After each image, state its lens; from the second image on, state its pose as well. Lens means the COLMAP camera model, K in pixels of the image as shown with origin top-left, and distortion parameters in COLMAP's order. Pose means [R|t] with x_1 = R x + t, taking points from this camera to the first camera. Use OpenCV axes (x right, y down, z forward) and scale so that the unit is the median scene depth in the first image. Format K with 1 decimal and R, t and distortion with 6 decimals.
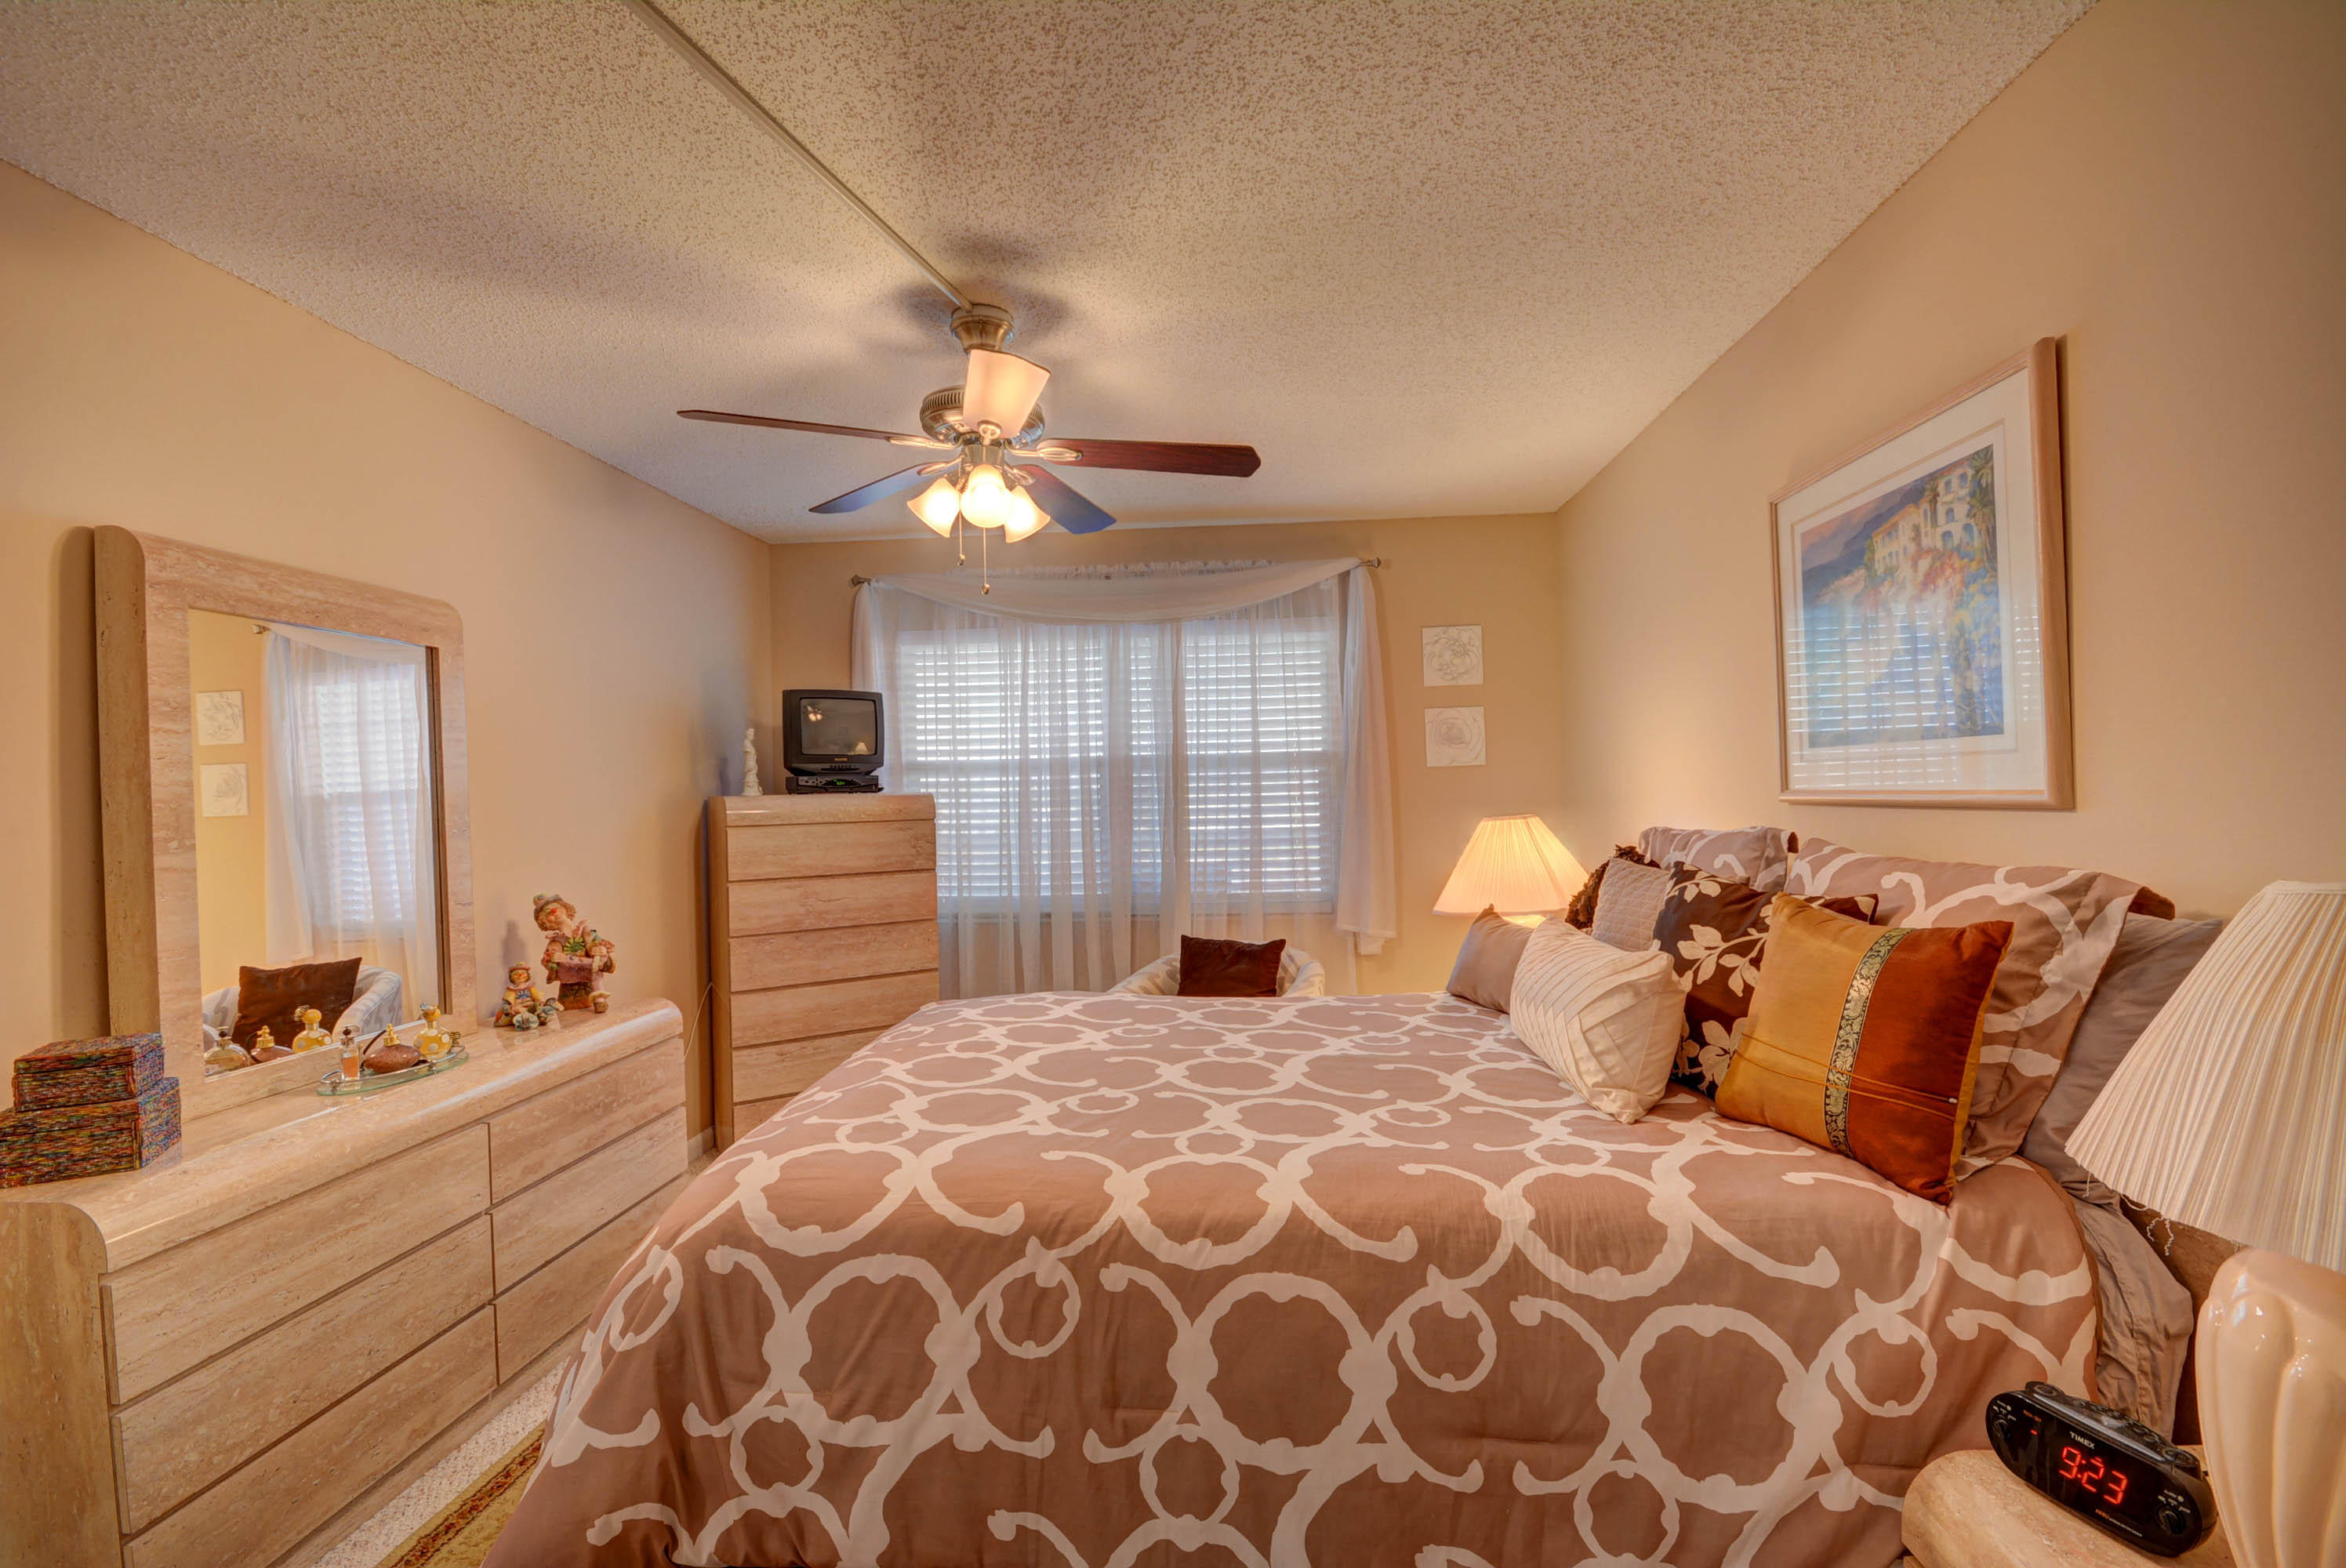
lens RADIAL K [[1034.5, 0, 1167.0], [0, 1034.5, 792.3], [0, 0, 1]] dist [-0.004050, 0.000353]
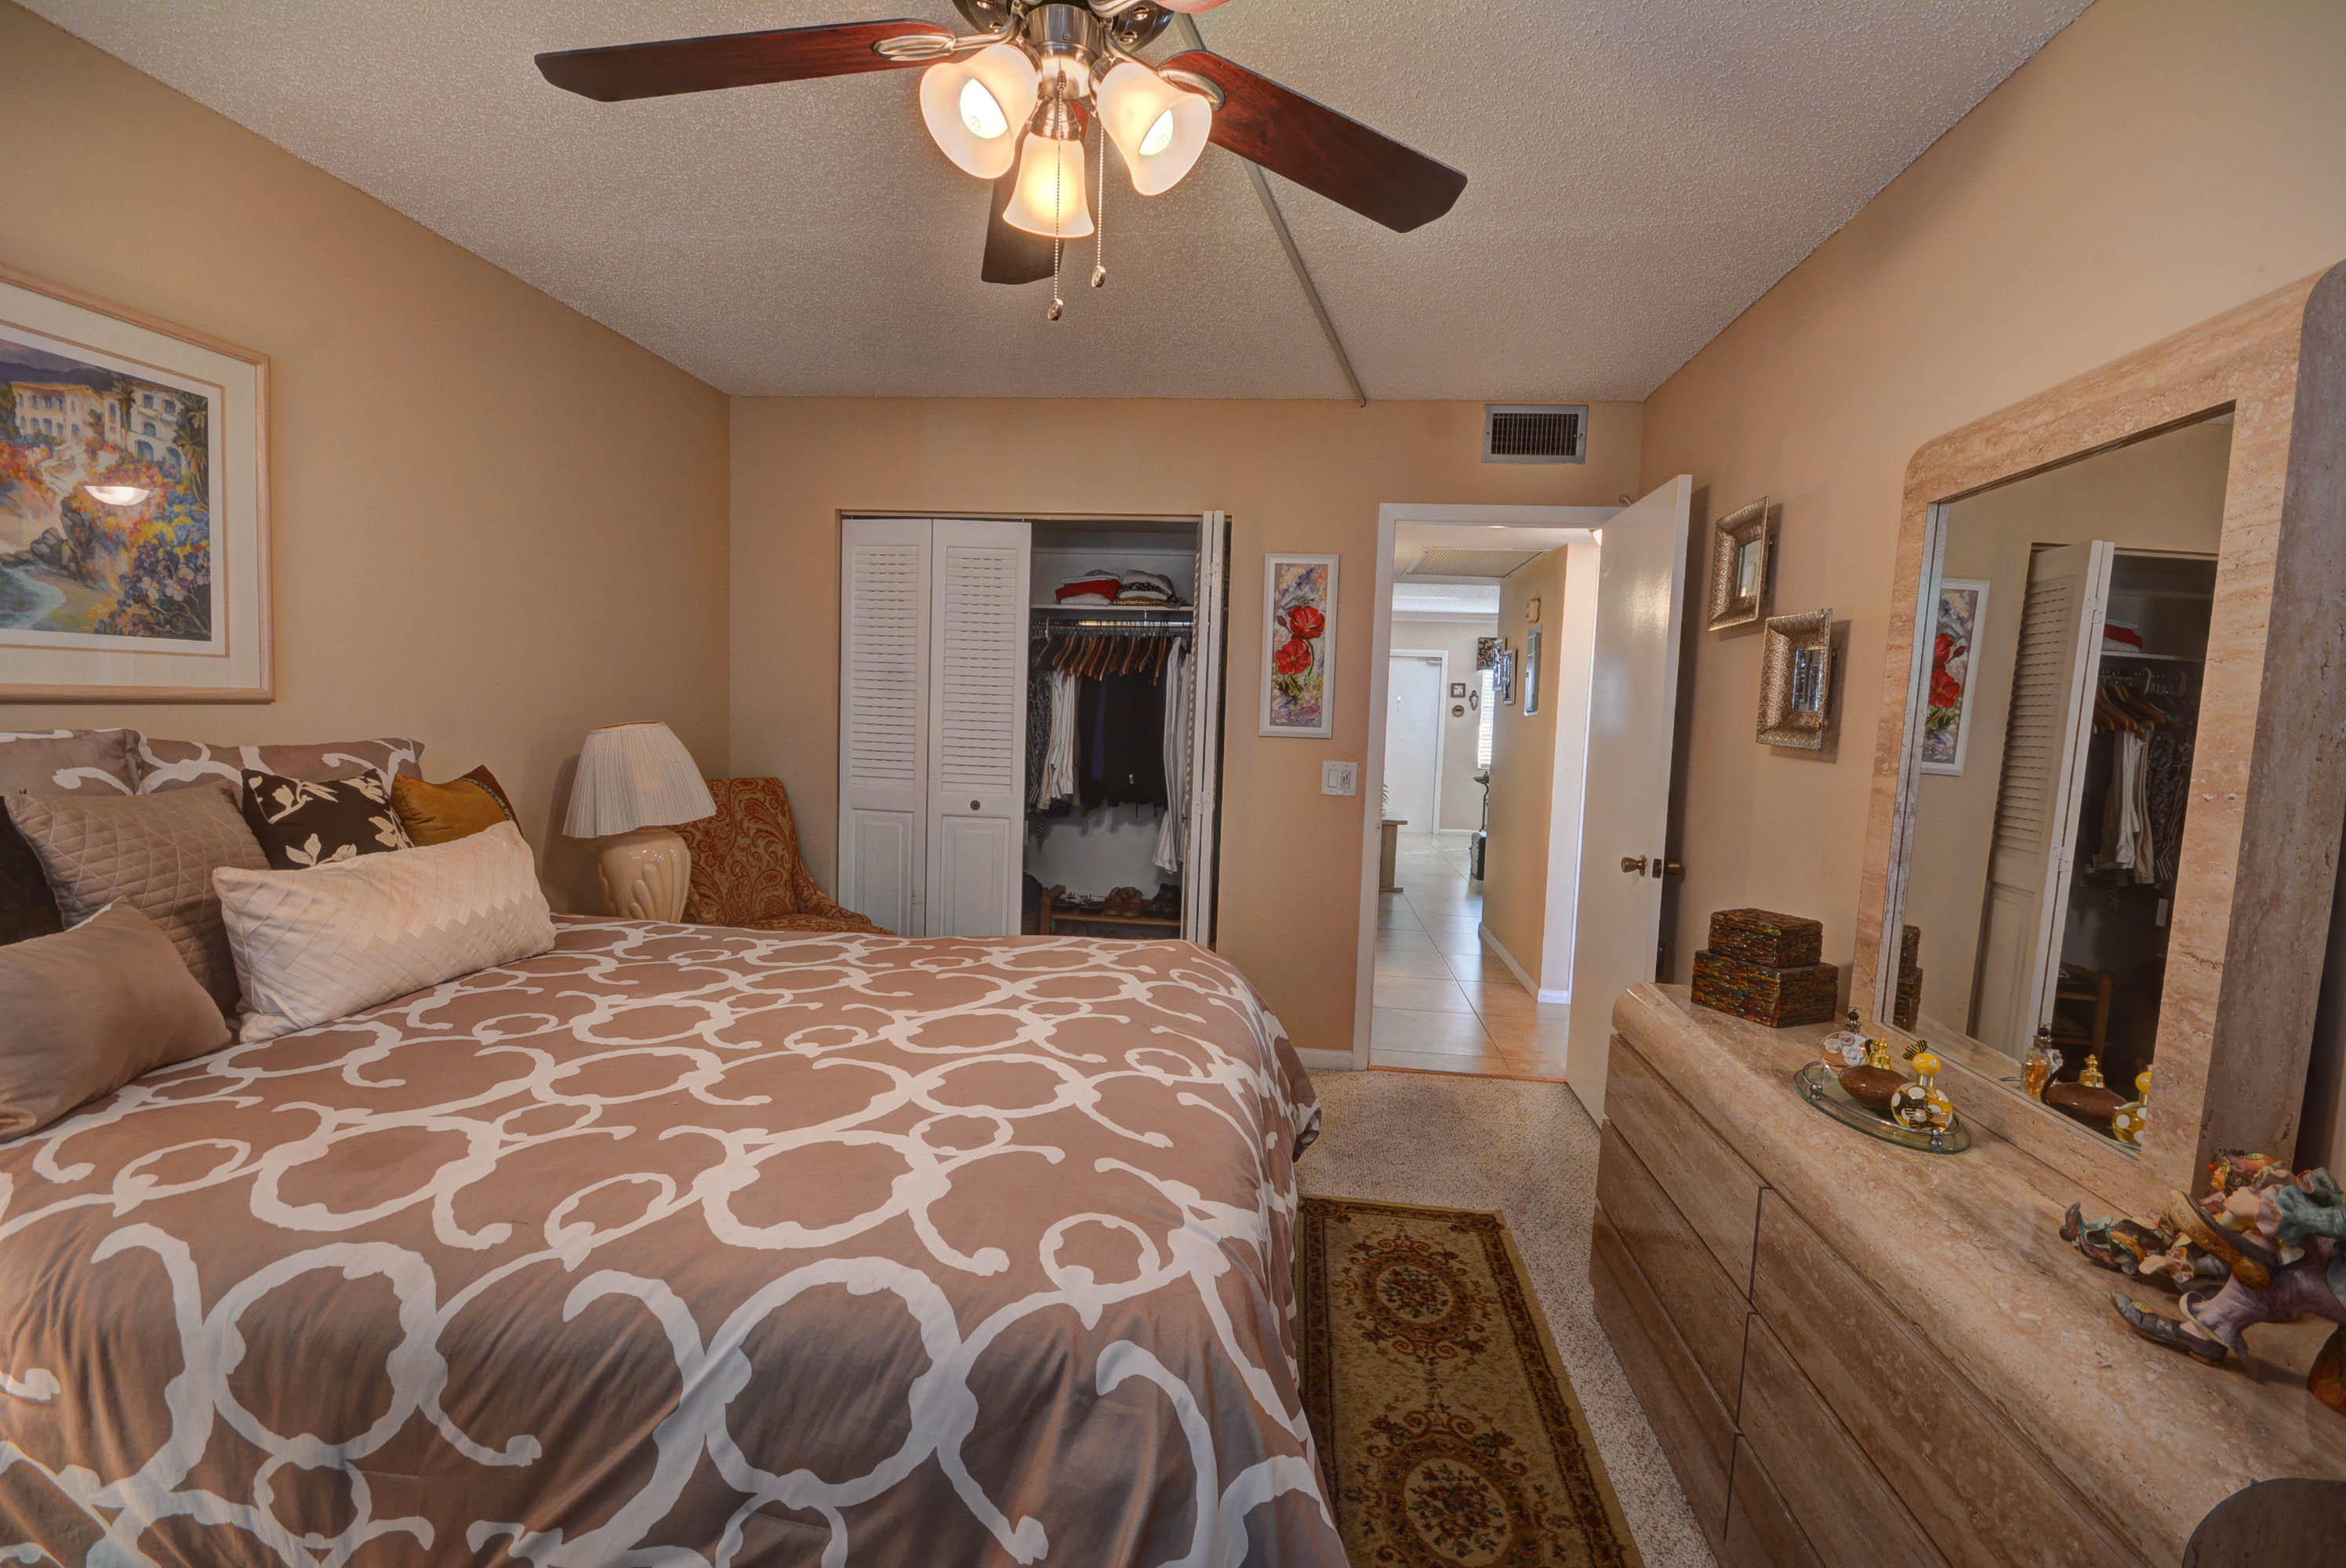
lens RADIAL K [[1034.5, 0, 1179.3], [0, 1034.5, 794.3], [0, 0, 1]] dist [-0.004050, 0.000353]
pose [[-0.999387, -0.016413, 0.030924, -0.349727], [-0.013849, 0.996587, 0.081383, 0.007847], [-0.032154, 0.080904, -0.996203, 2.061500]]
